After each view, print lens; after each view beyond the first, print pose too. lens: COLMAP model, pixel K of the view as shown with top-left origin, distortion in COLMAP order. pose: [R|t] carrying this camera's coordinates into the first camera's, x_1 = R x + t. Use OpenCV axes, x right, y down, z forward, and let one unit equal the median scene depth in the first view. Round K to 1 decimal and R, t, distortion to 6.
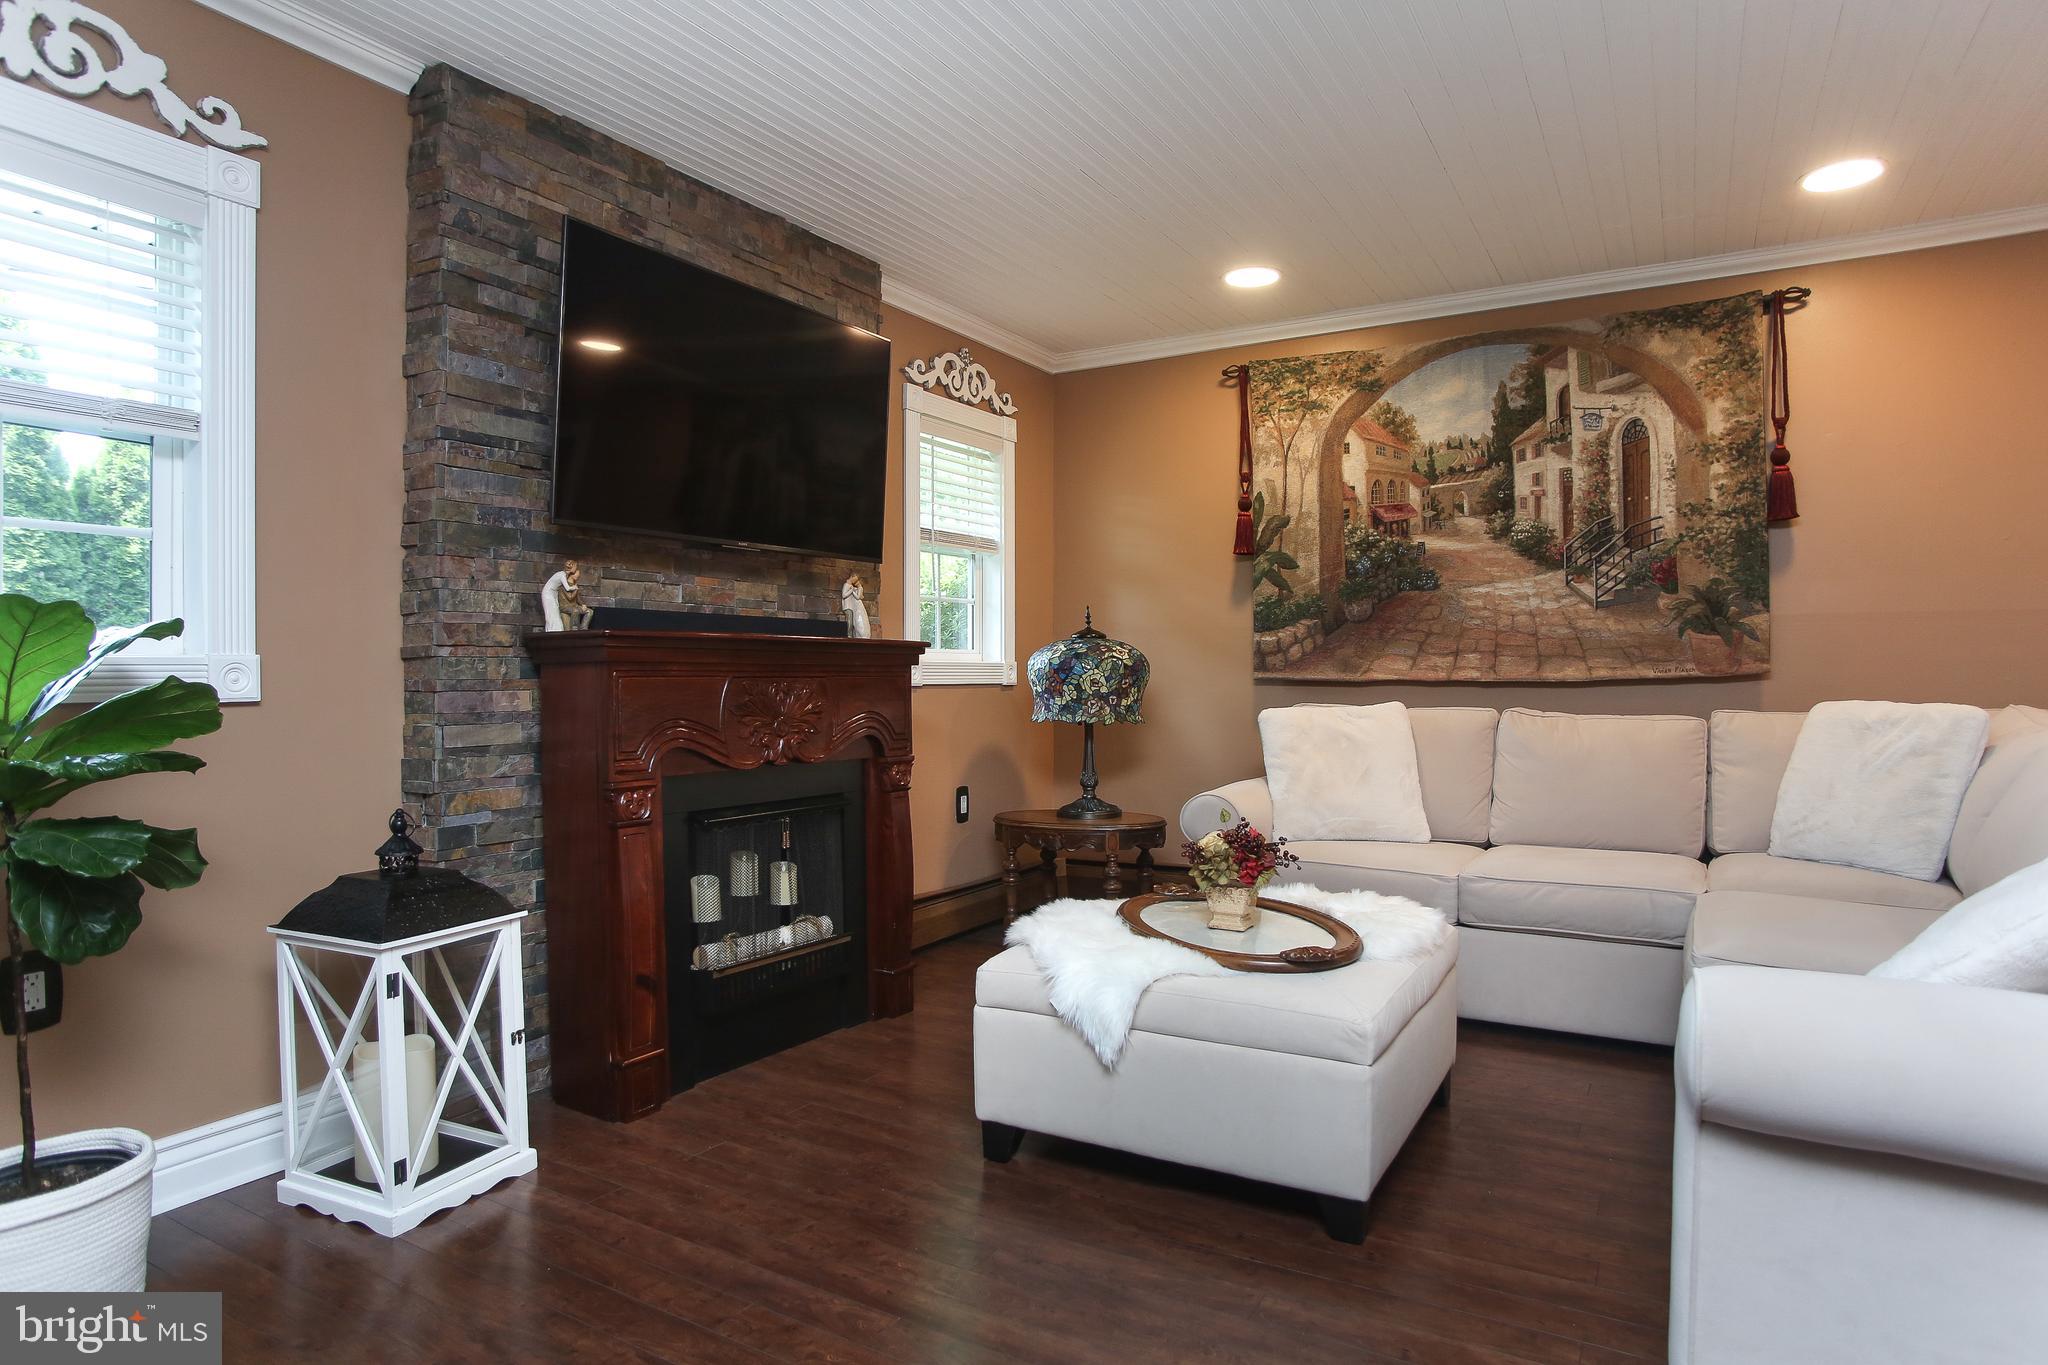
lens RADIAL K [[1206.1, 0, 1123.9], [0, 1206.1, 695.6], [0, 0, 1]] dist [-0.103465, 0.052421]
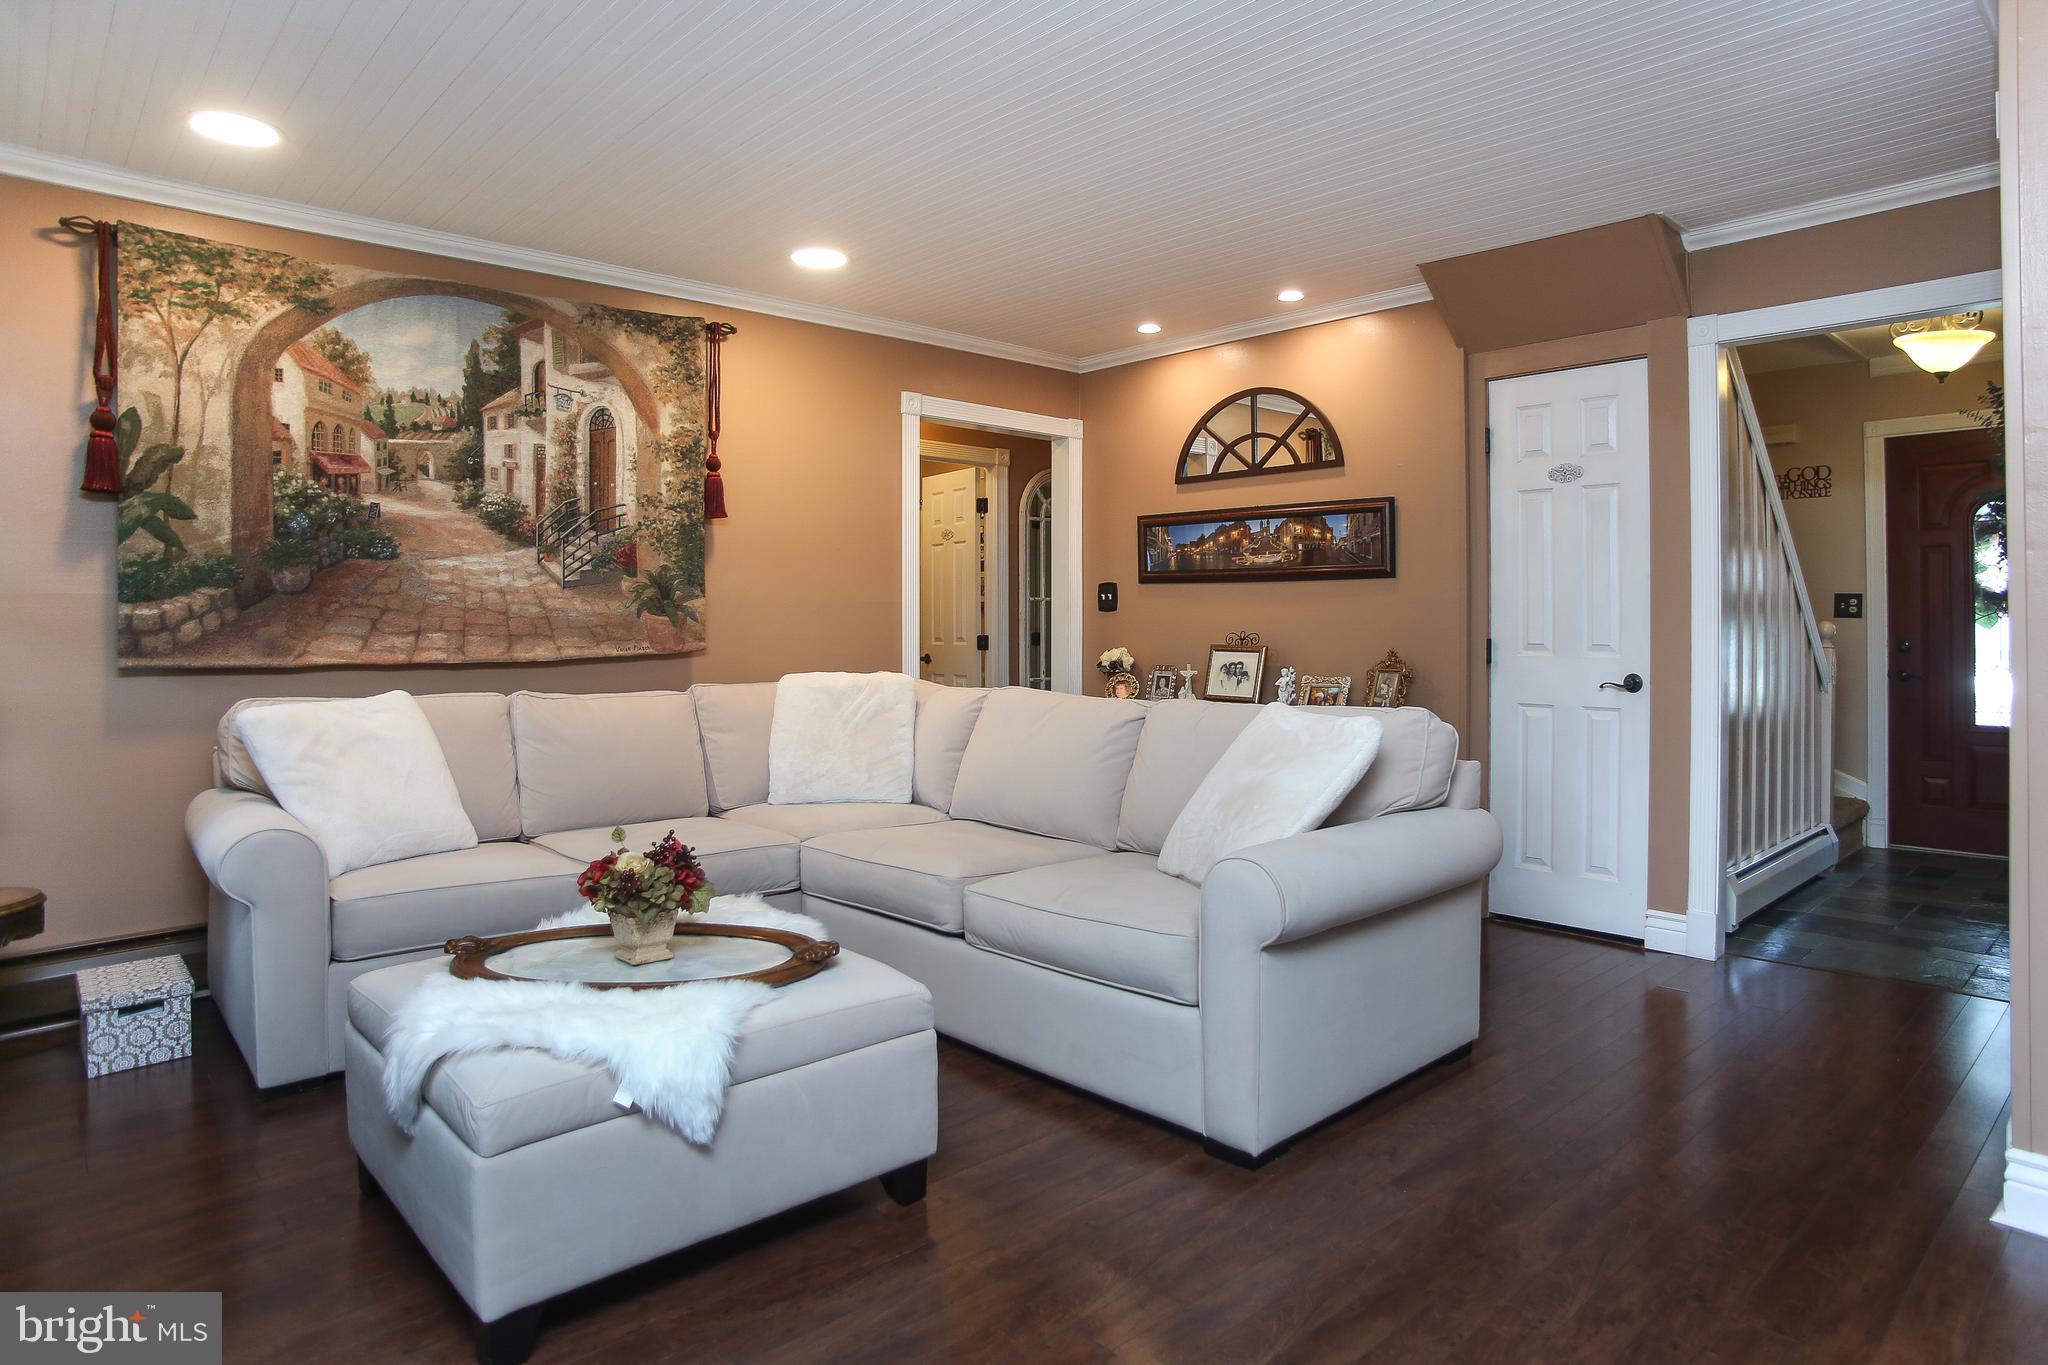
lens RADIAL K [[1206.1, 0, 1033.6], [0, 1206.1, 629.7], [0, 0, 1]] dist [-0.103465, 0.052421]
pose [[0.282746, -0.001512, 0.959194, -0.442578], [0.023044, 0.999721, -0.005217, -0.023197], [-0.958918, 0.023578, 0.282702, 0.325942]]
